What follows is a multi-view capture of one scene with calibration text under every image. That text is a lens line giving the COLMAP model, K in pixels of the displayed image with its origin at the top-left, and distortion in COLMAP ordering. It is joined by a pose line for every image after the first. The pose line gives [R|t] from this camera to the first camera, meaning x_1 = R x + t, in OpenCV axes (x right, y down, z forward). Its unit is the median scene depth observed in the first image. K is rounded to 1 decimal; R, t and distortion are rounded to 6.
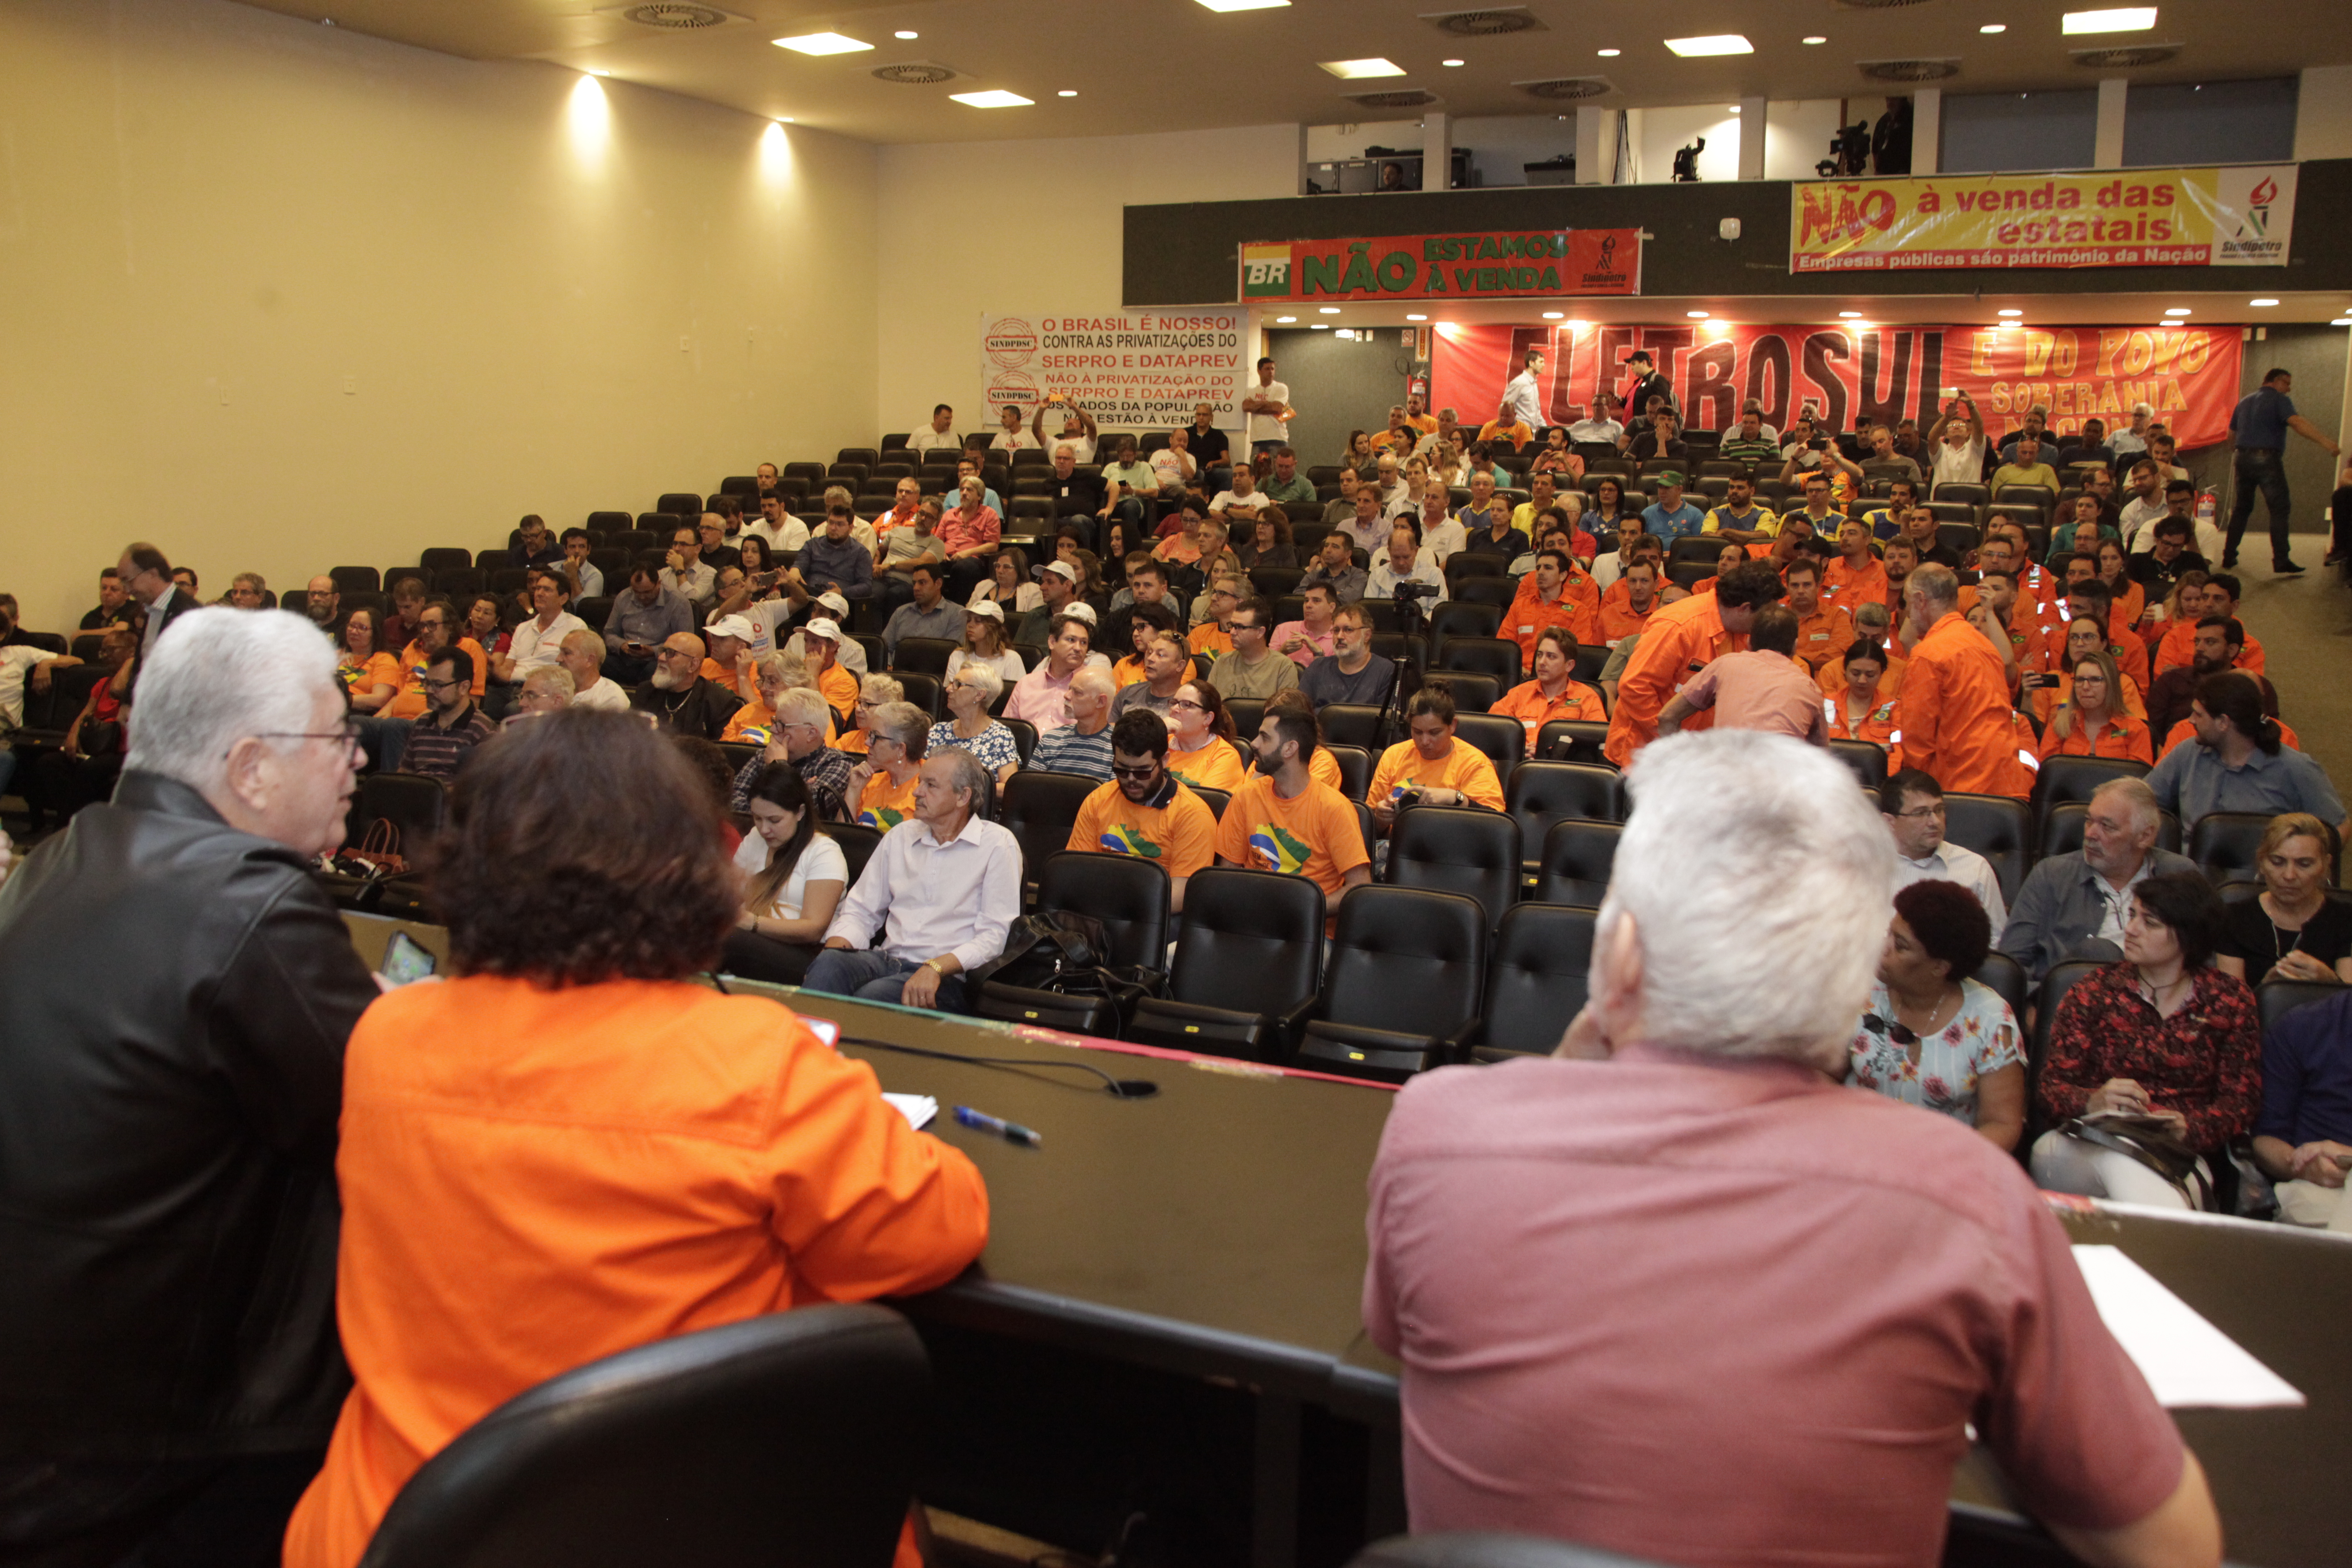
lens RADIAL K [[1880.5, 0, 1176.0], [0, 1880.5, 784.0], [0, 0, 1]] dist [-0.129327, 0.085211]
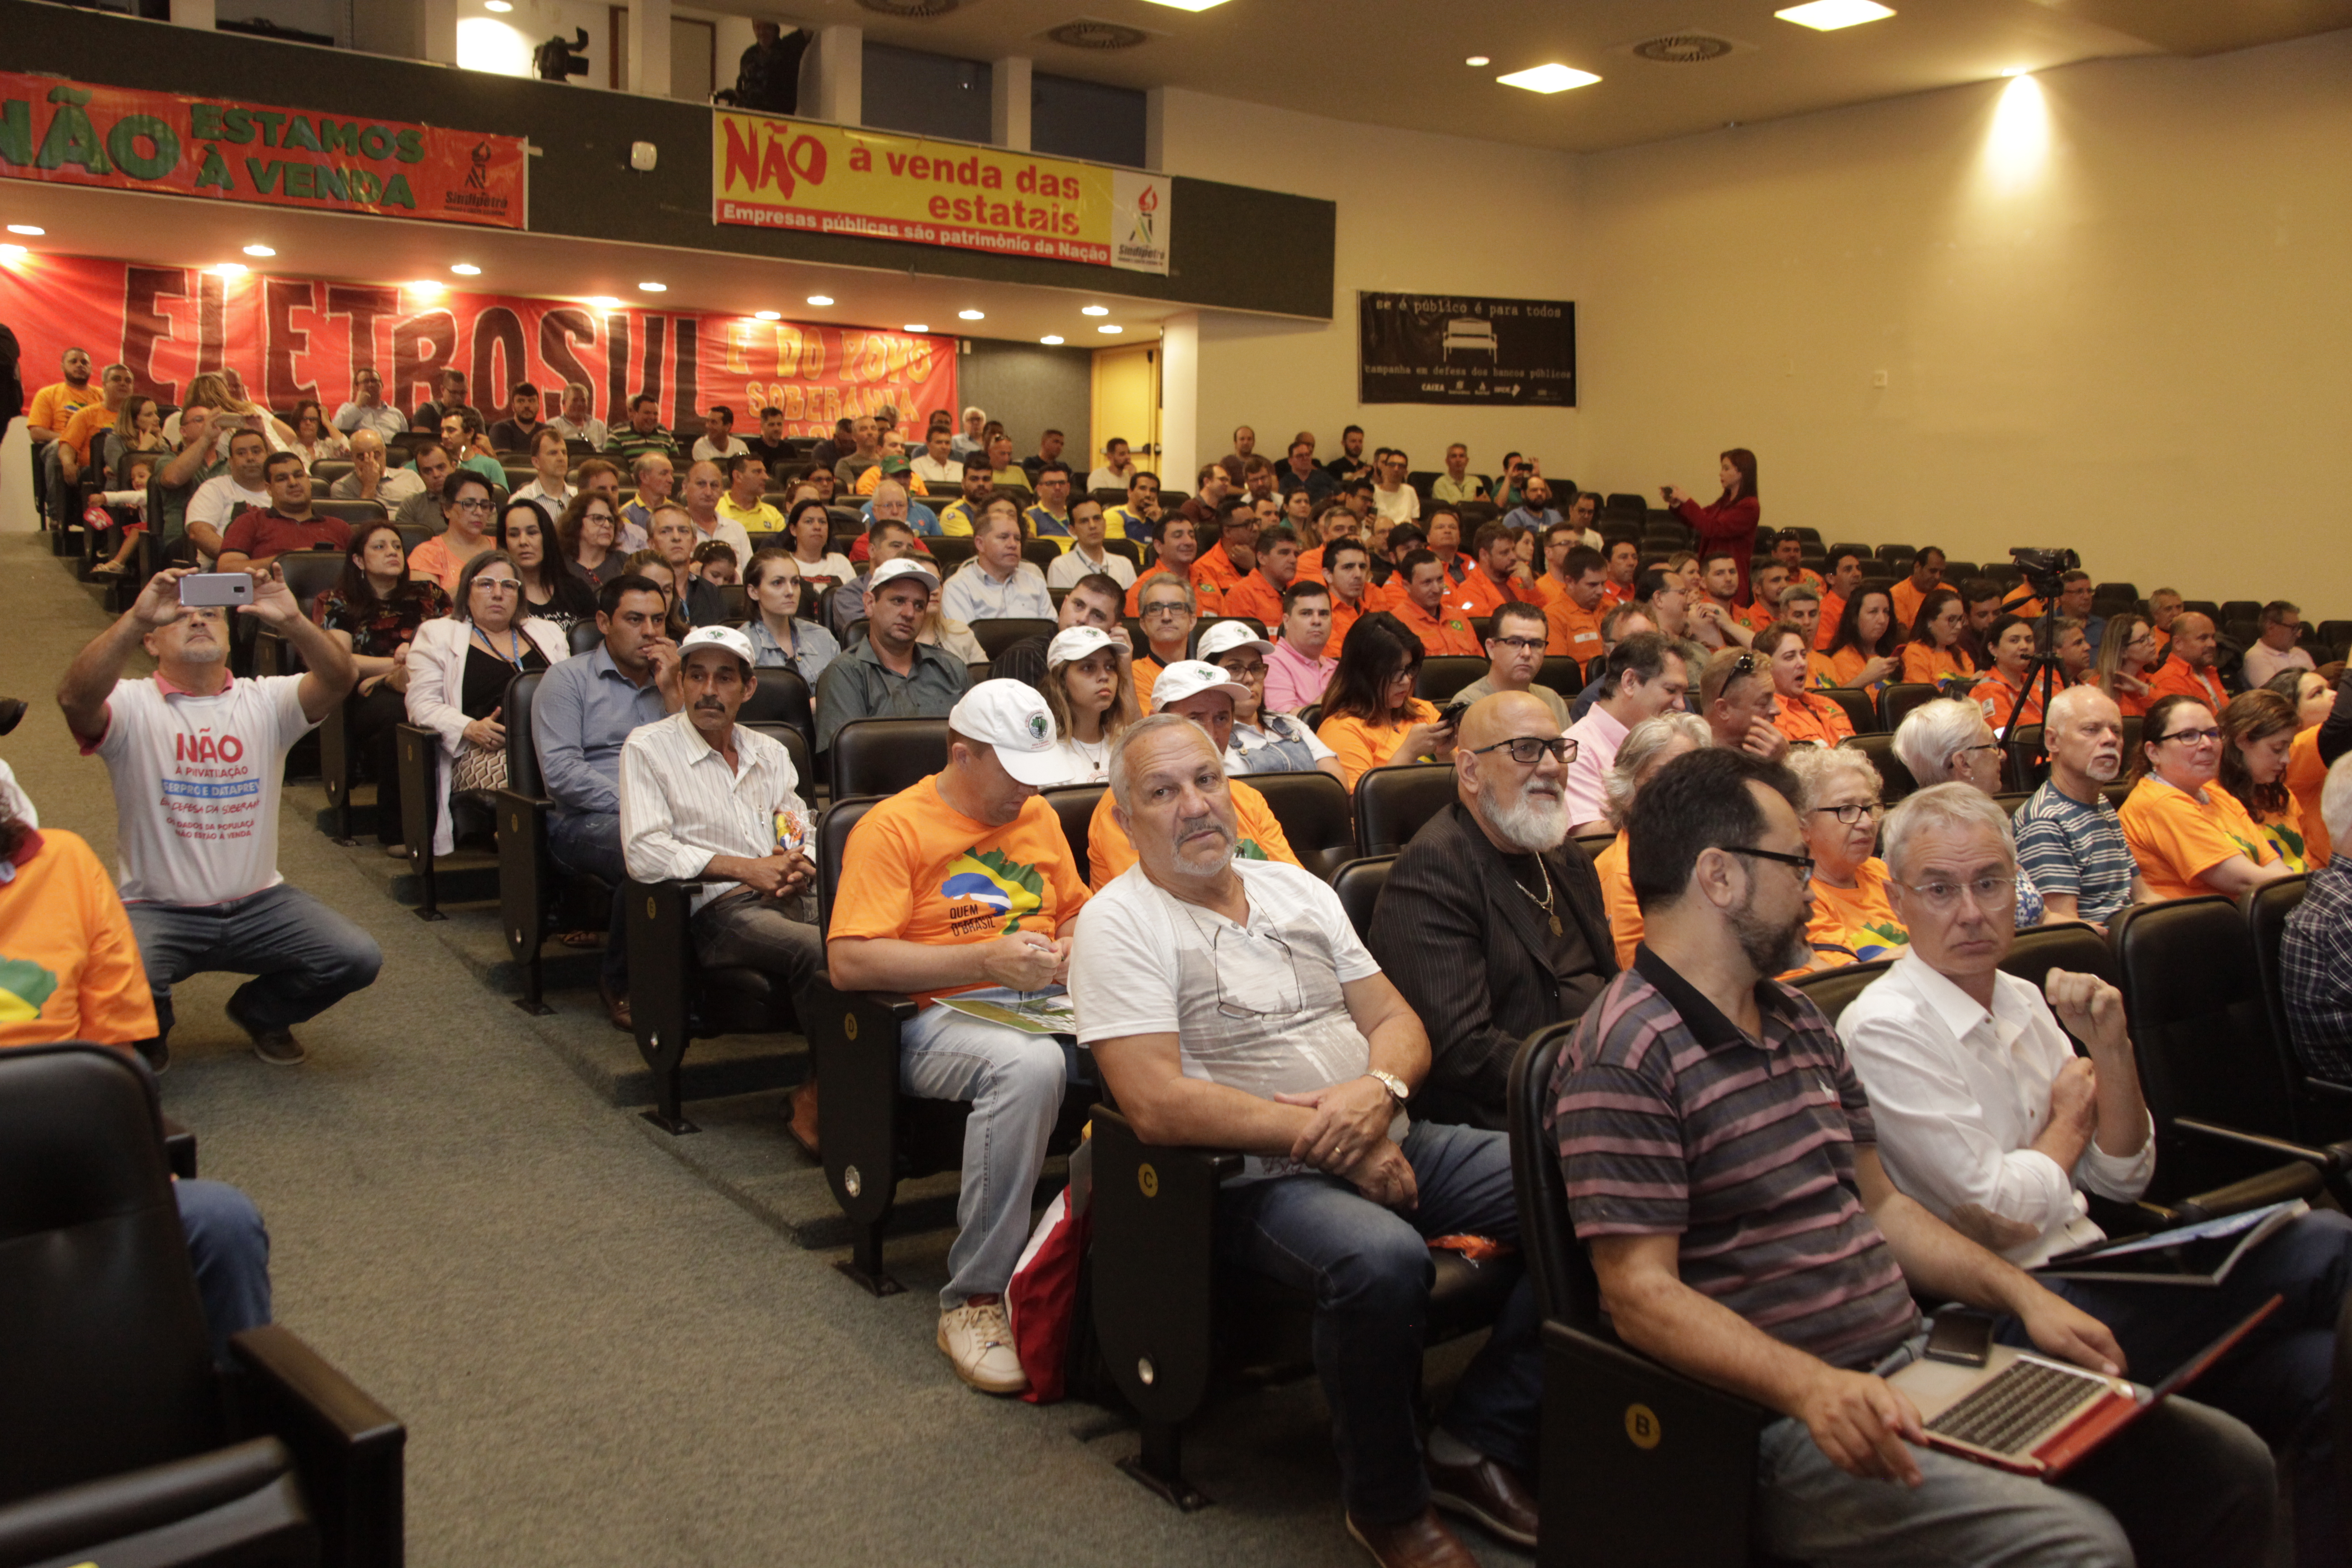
lens RADIAL K [[1978.3, 0, 1176.0], [0, 1978.3, 784.0], [0, 0, 1]] dist [-0.178267, 0.174881]
pose [[0.473282, -0.099389, 0.875286, -0.310969], [0.134446, 0.990124, 0.039732, -0.043617], [-0.870591, 0.098875, 0.481971, 0.432612]]
